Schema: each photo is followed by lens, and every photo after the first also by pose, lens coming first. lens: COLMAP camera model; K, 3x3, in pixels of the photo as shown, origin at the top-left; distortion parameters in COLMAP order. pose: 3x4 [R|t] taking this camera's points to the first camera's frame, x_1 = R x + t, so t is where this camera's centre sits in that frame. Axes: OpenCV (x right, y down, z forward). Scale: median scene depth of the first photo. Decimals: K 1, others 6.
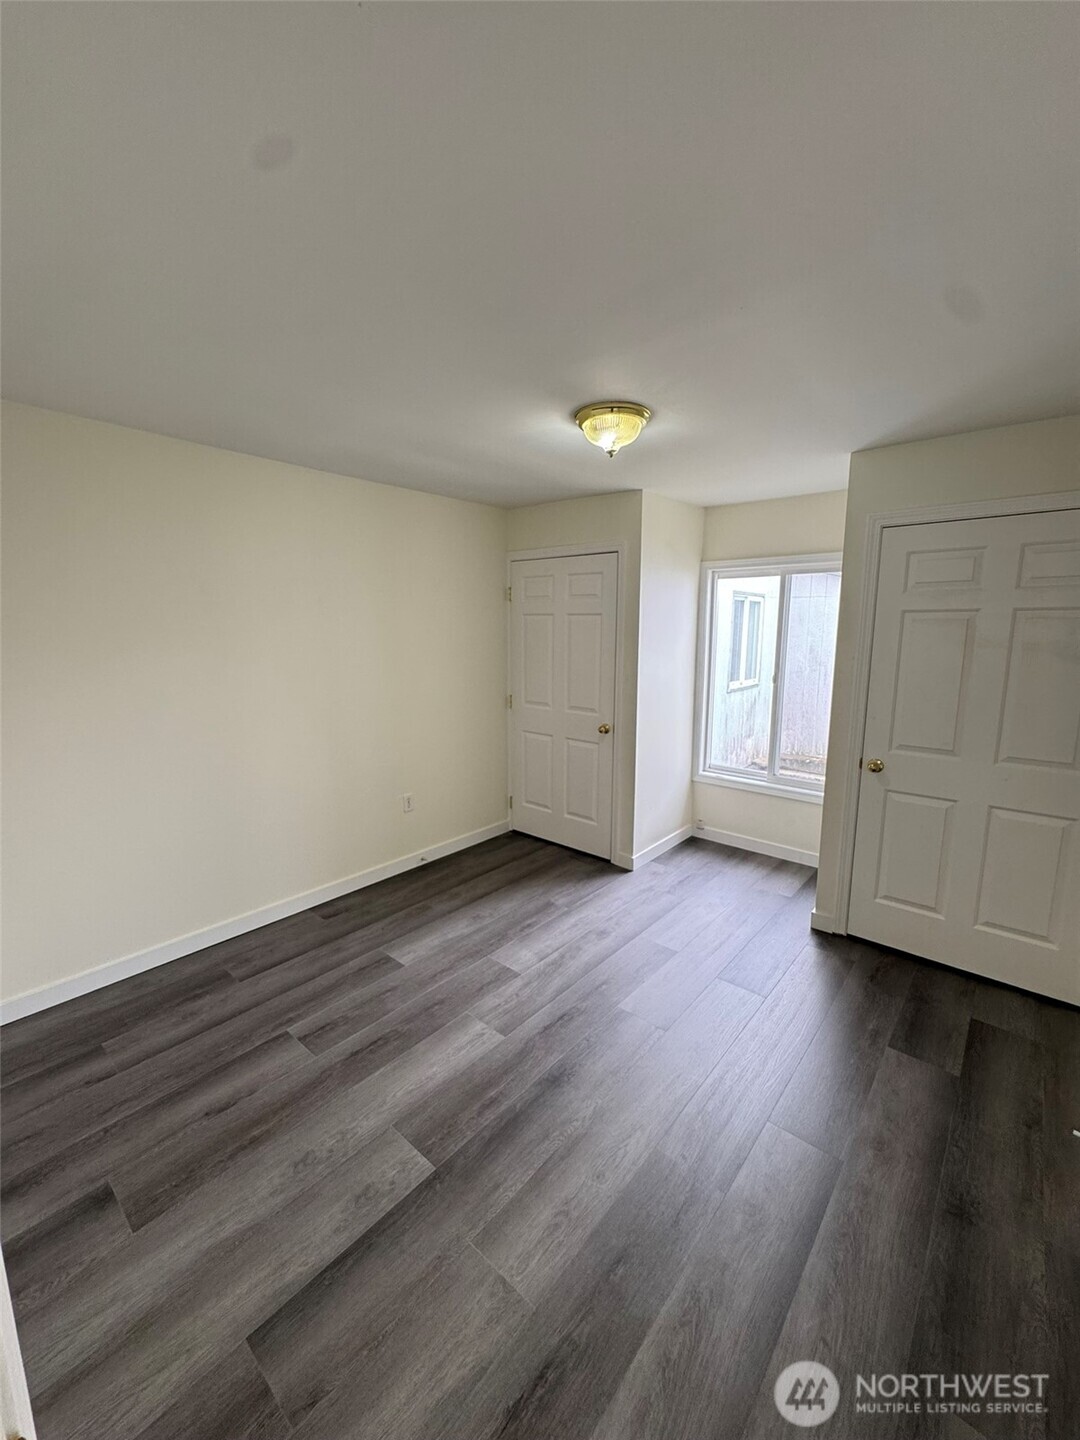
lens RADIAL K [[577.9, 0, 543.1], [0, 577.9, 714.4], [0, 0, 1]] dist [-0.004491, 0.000179]
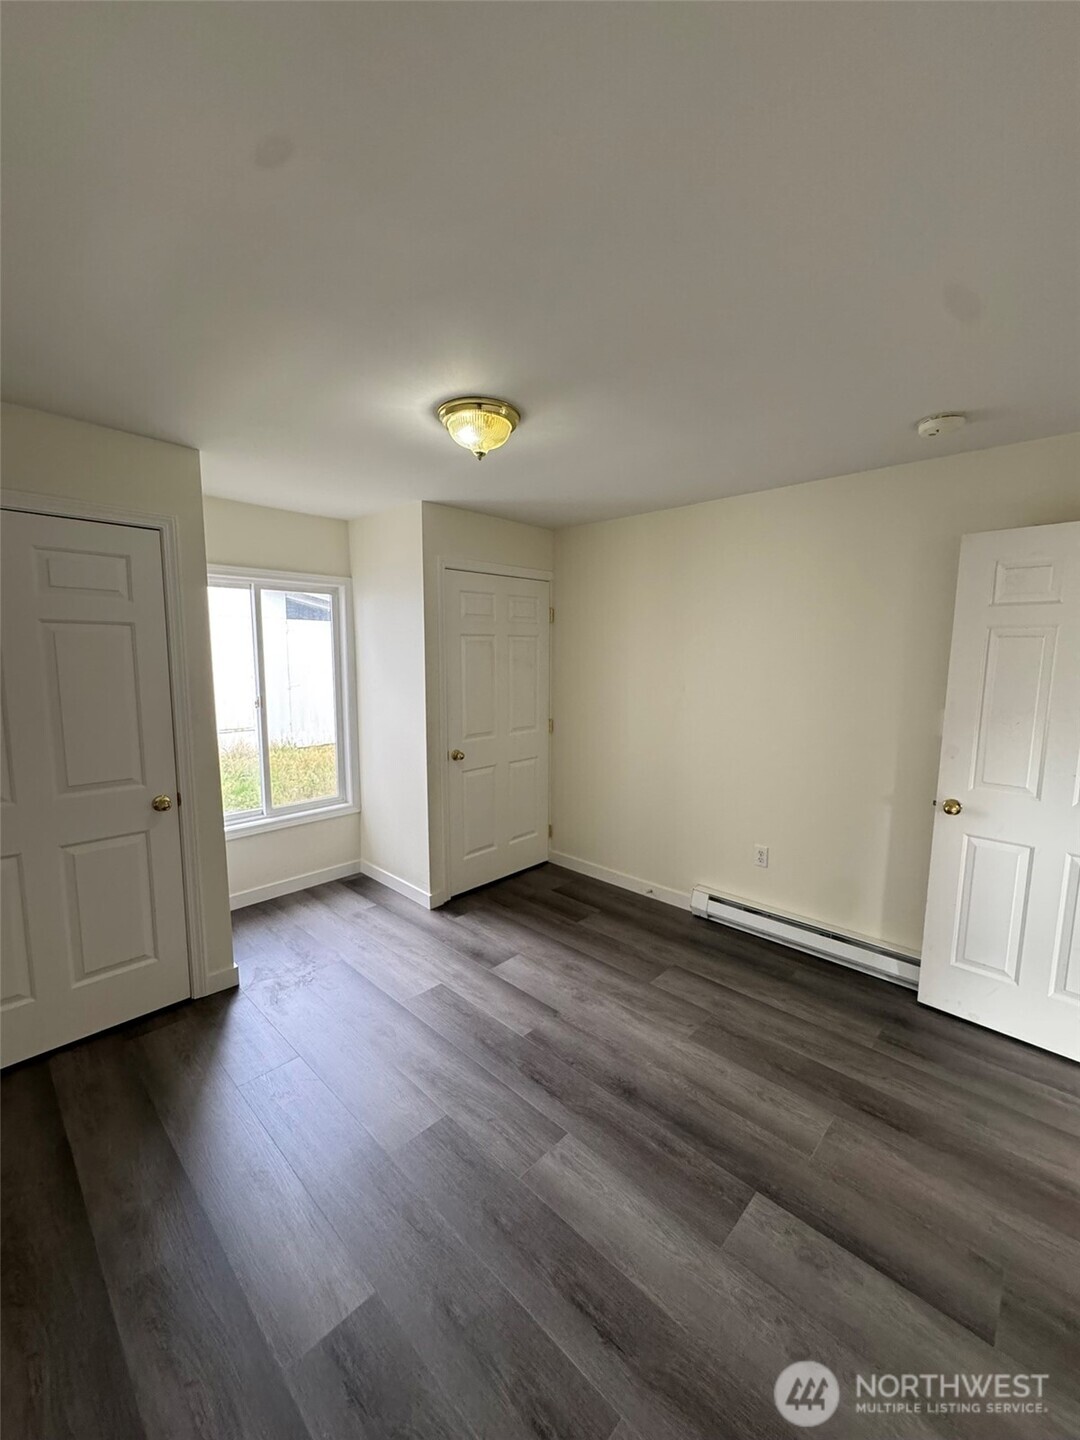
lens RADIAL K [[577.9, 0, 533.4], [0, 577.9, 720.0], [0, 0, 1]] dist [-0.004491, 0.000179]
pose [[0.054542, -0.121251, 0.991122, -0.874965], [0.147480, 0.982692, 0.112103, -0.136922], [-0.987560, 0.140056, 0.071480, 0.963478]]
